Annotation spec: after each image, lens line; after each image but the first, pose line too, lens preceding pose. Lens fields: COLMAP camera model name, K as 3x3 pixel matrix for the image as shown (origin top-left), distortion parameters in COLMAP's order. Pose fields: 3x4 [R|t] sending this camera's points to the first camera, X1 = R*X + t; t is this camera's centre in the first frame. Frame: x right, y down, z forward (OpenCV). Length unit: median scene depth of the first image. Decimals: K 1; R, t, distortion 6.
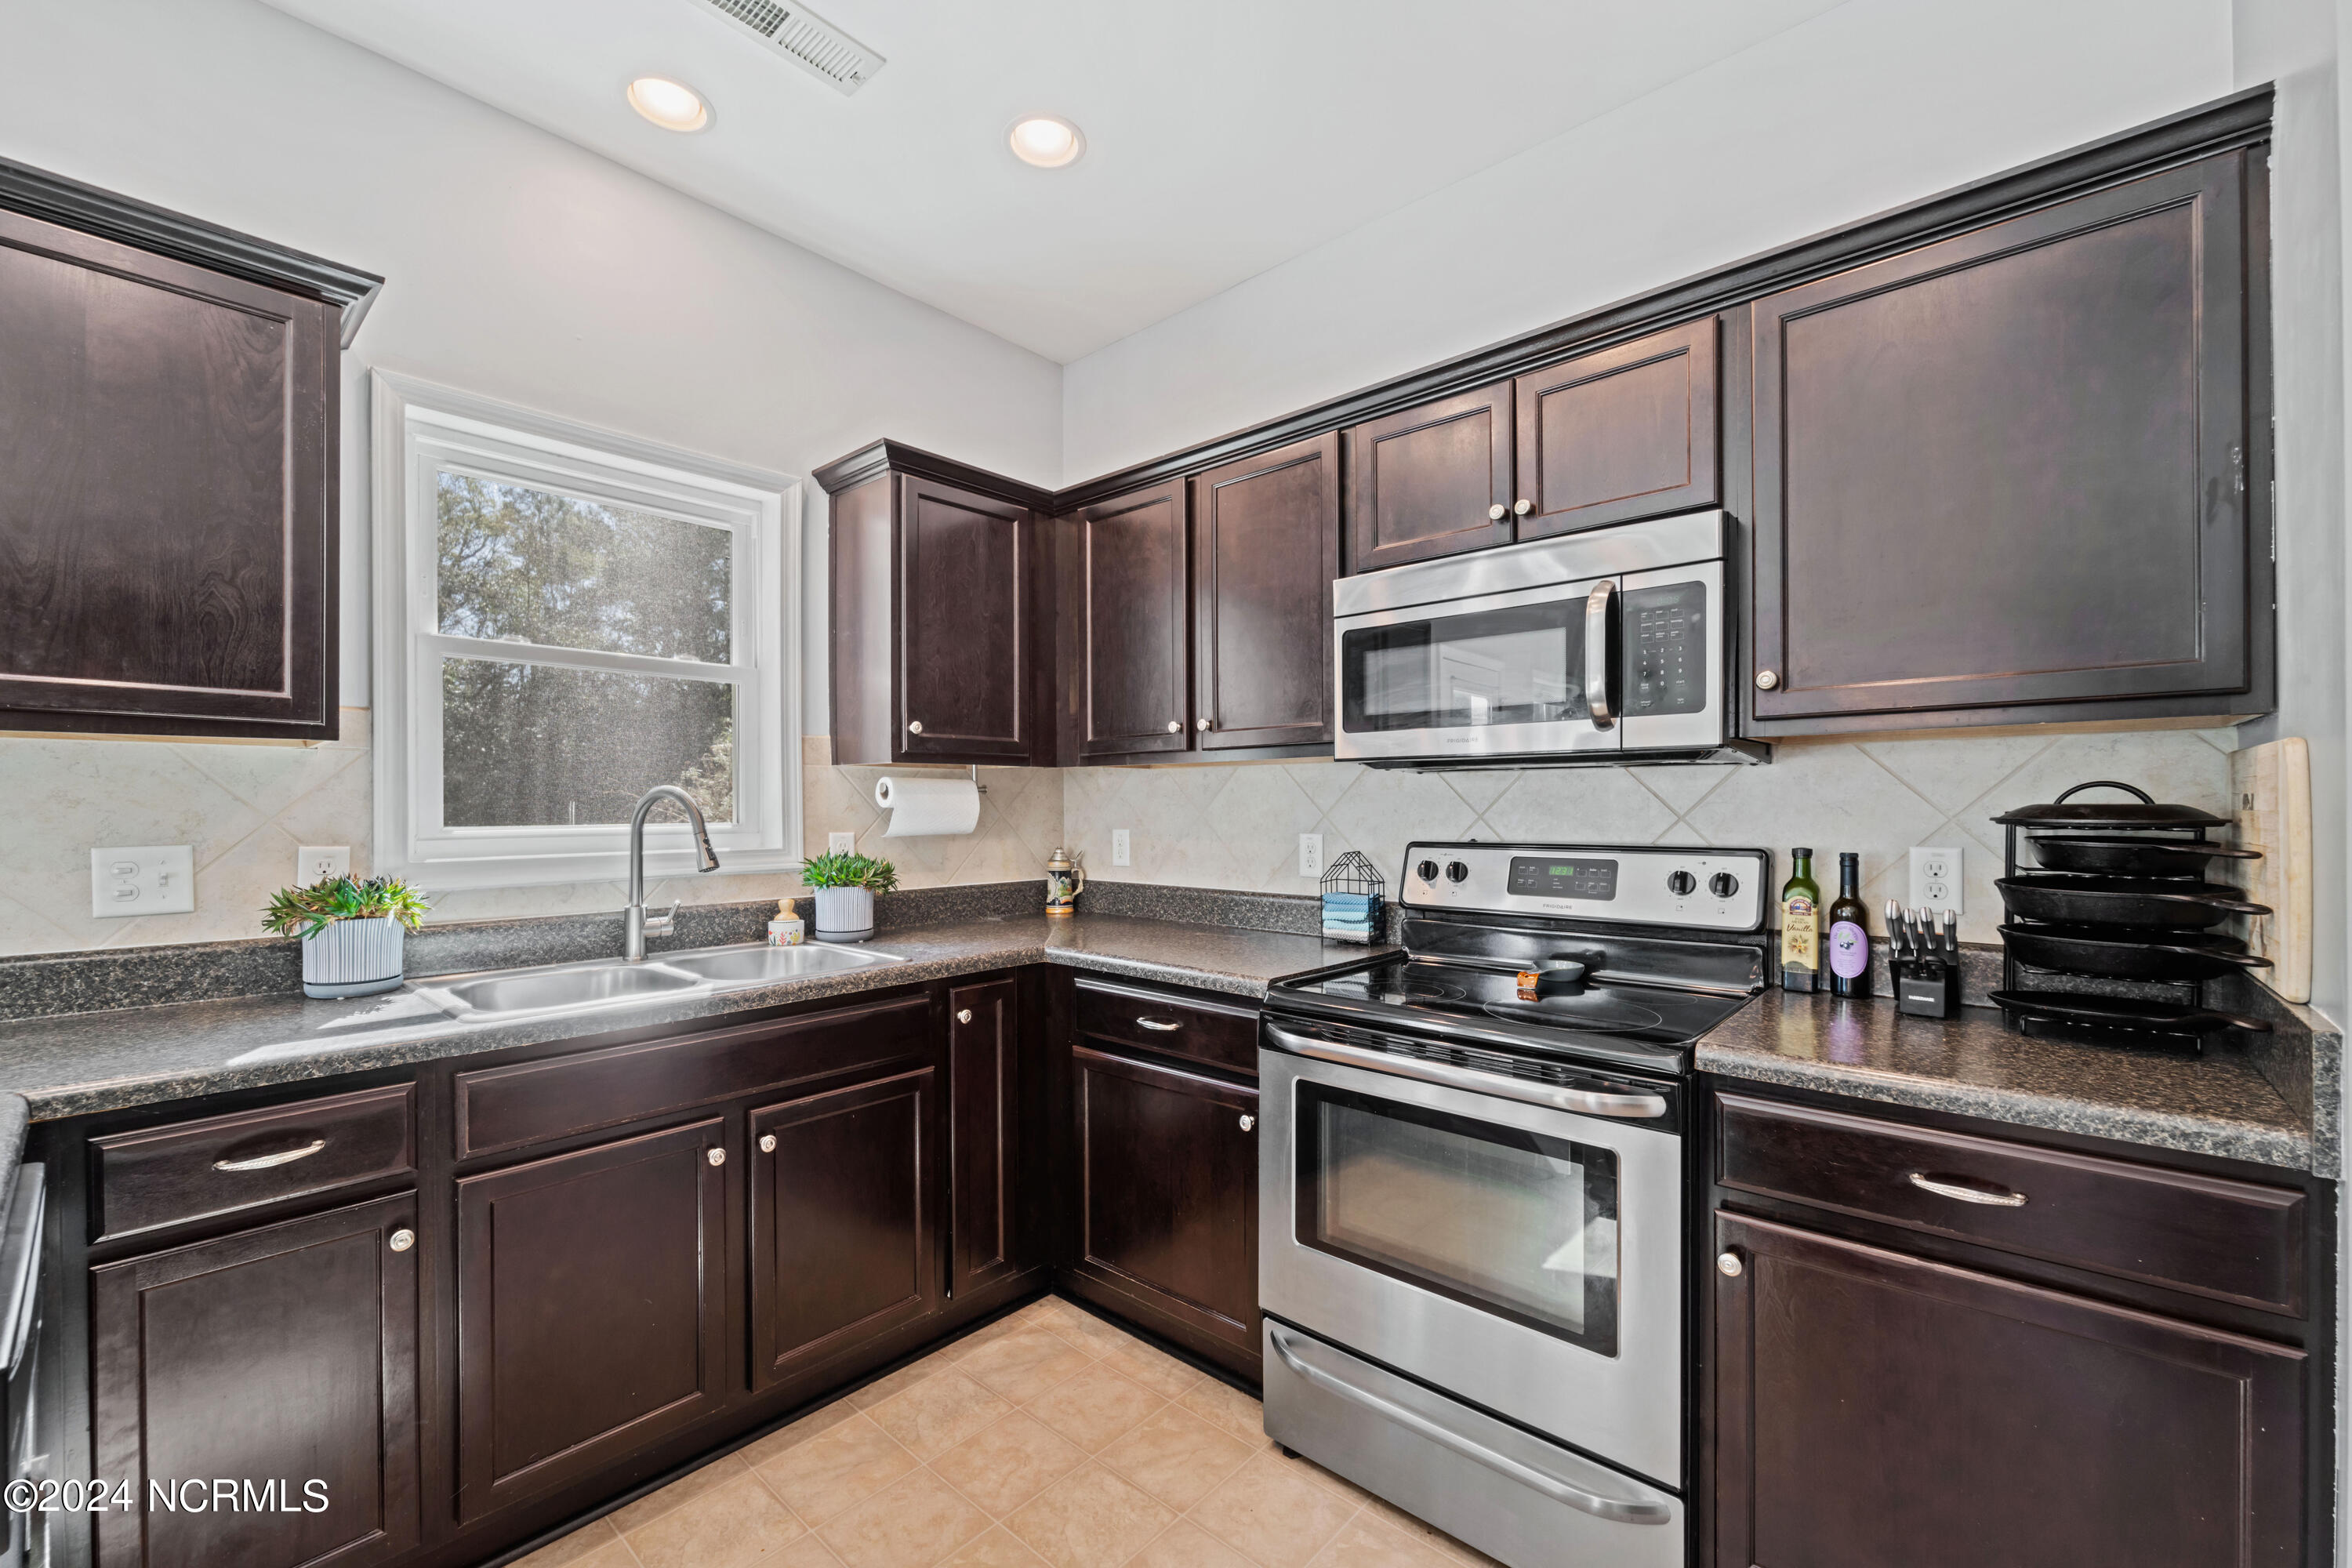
lens RADIAL K [[960.4, 0, 1176.2], [0, 960.4, 799.8], [0, 0, 1]] dist [-0.003096, -0.000167]
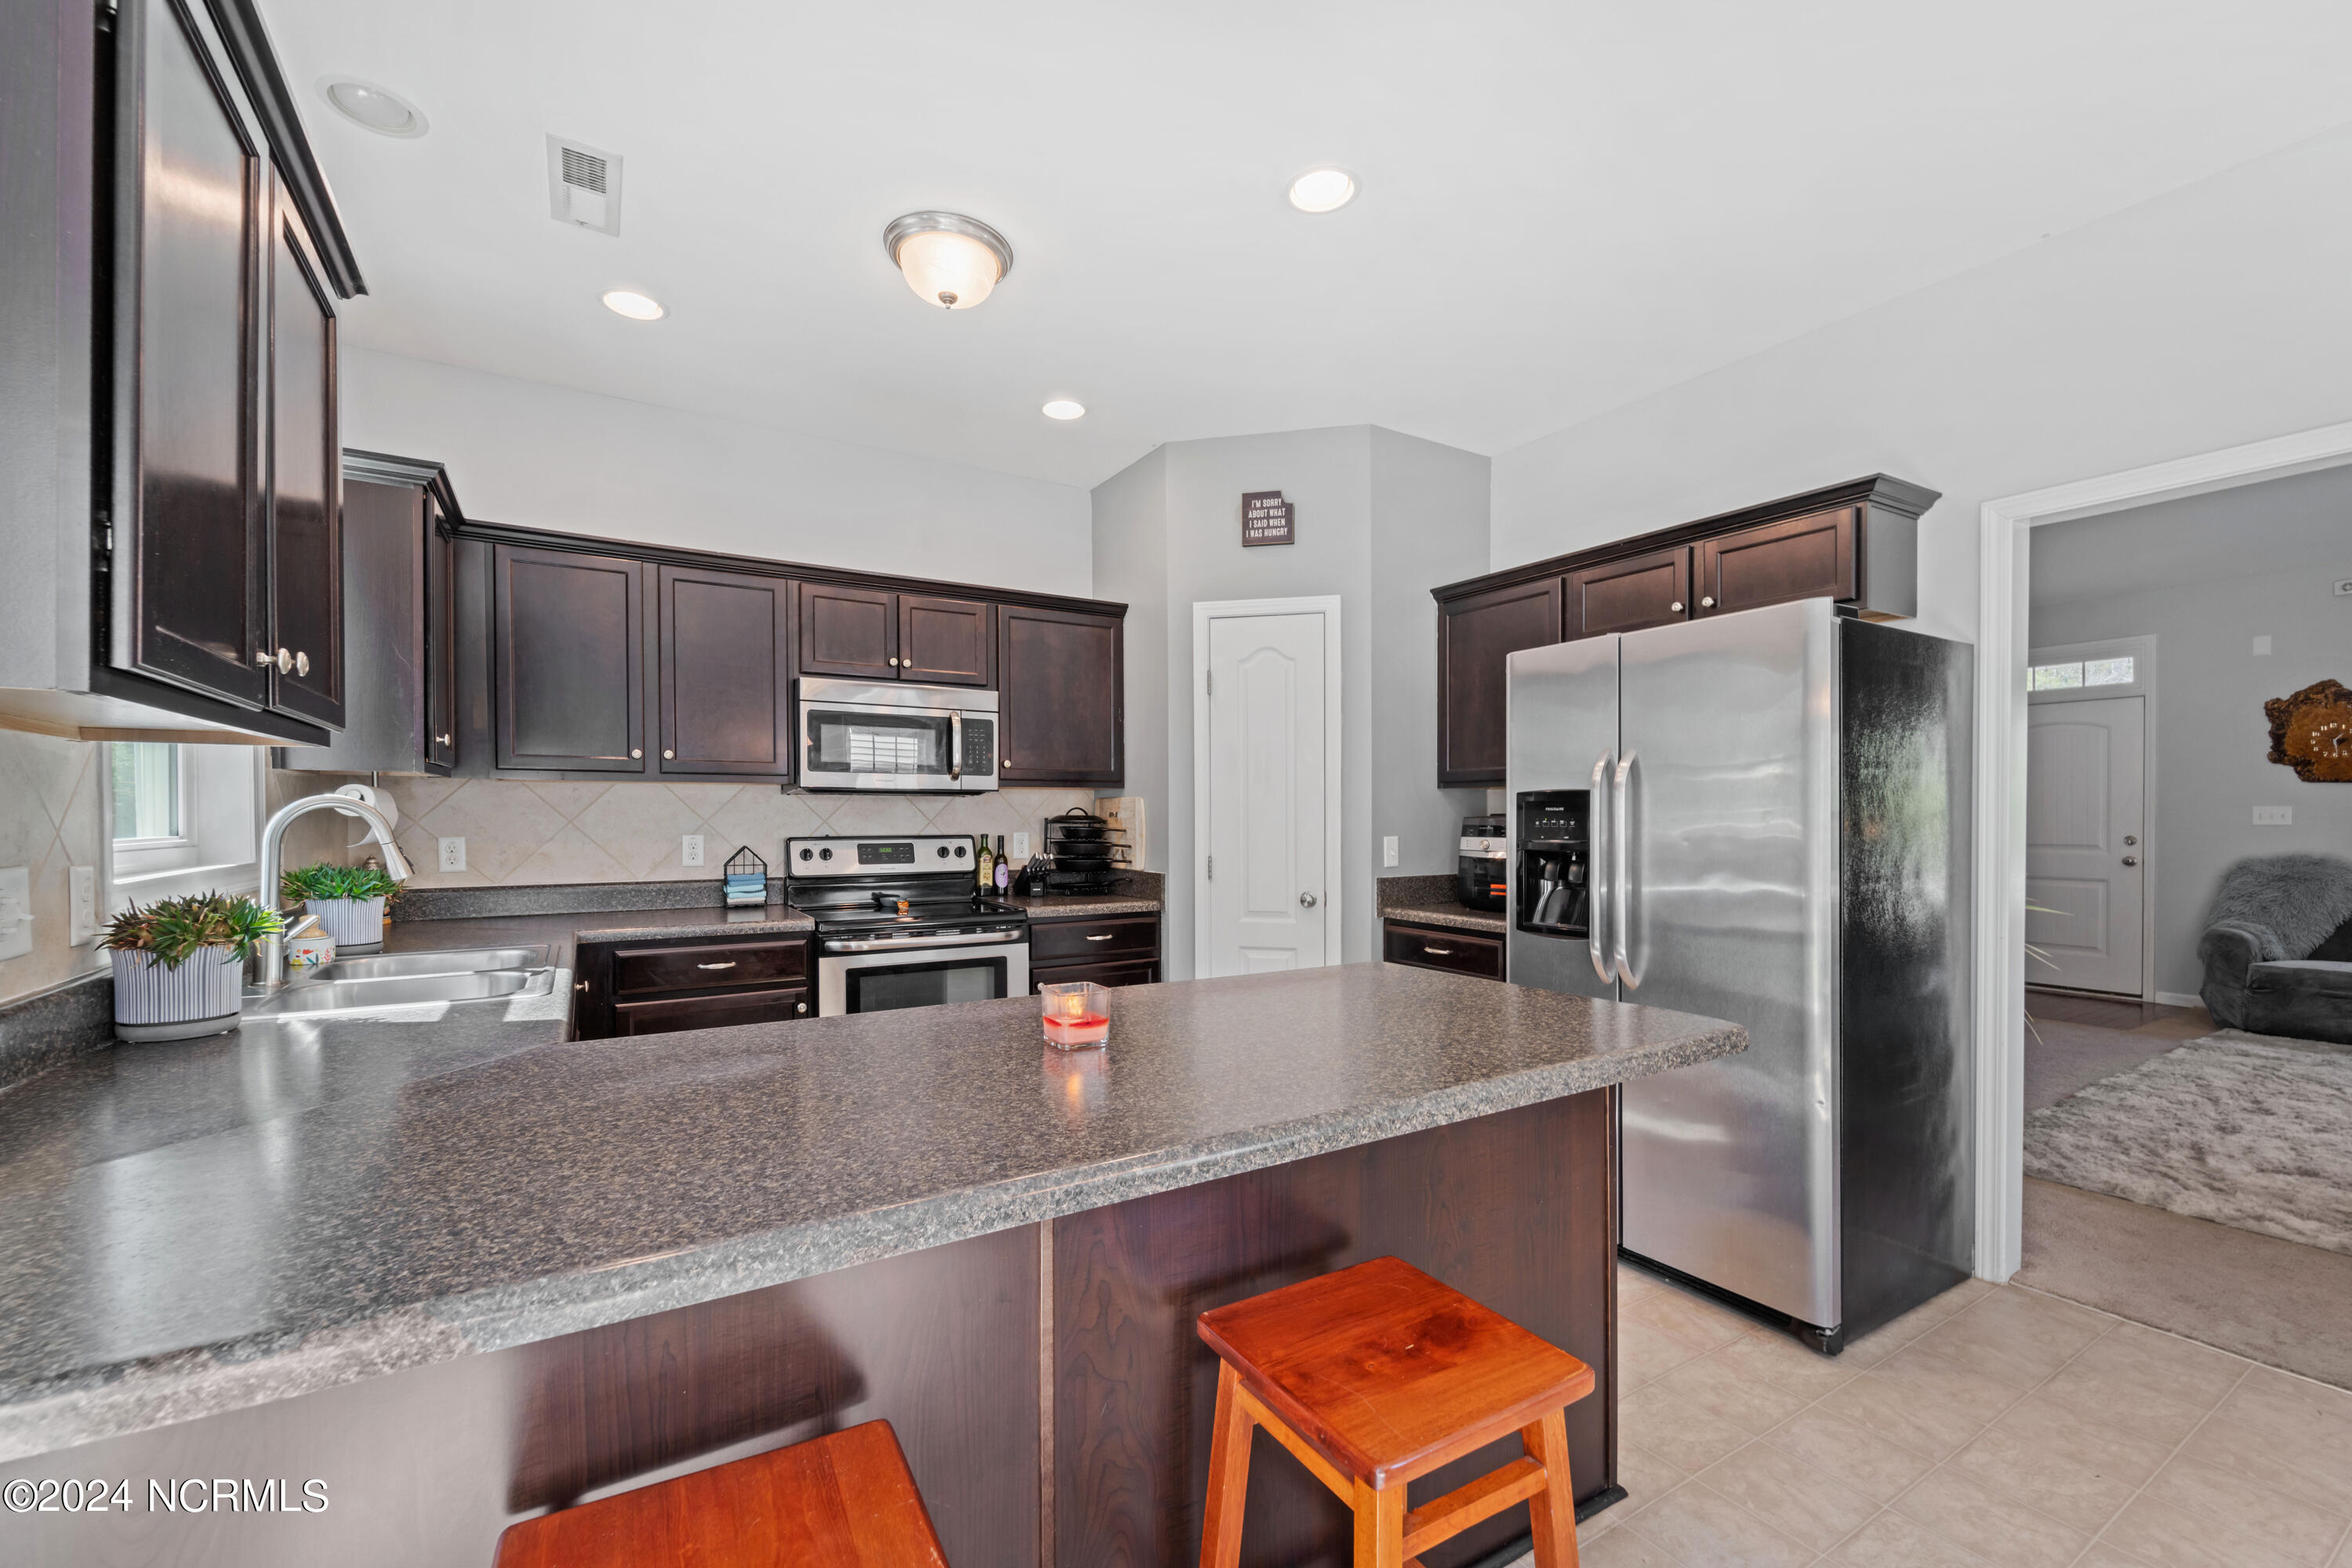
lens RADIAL K [[960.4, 0, 1171.2], [0, 960.4, 805.9], [0, 0, 1]] dist [-0.003096, -0.000167]
pose [[0.291075, 0.008768, 0.956660, -1.334409], [-0.007763, 0.999947, -0.006802, -0.004163], [-0.956669, -0.005446, 0.291127, -0.089993]]
